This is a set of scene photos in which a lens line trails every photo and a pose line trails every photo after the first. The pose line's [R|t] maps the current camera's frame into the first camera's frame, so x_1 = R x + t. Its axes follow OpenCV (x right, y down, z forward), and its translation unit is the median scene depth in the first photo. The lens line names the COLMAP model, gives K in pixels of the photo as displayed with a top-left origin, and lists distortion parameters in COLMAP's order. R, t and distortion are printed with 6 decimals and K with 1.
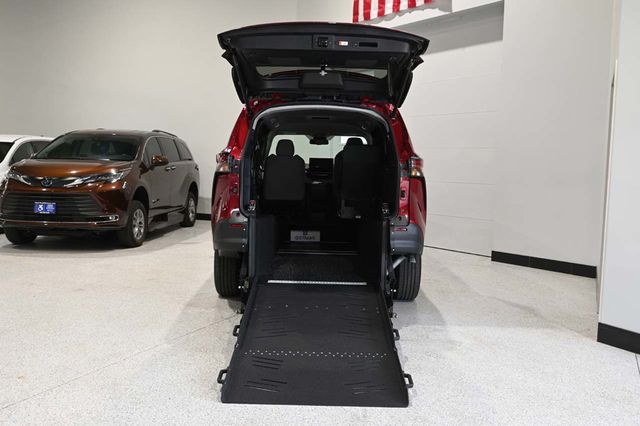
lens RADIAL K [[607.6, 0, 320.0], [0, 607.6, 213.0], [0, 0, 1]] dist [-0.006087, -0.005731]
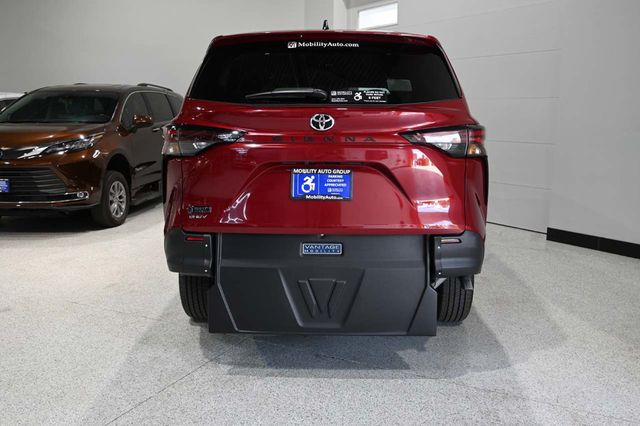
lens RADIAL K [[580.9, 0, 320.0], [0, 580.9, 213.0], [0, 0, 1]] dist [0.000044, -0.000055]
pose [[0.999176, -0.017098, -0.036813, 0.010592], [0.020548, 0.995220, 0.095476, -0.035701], [0.035005, -0.096154, 0.994751, 0.223235]]
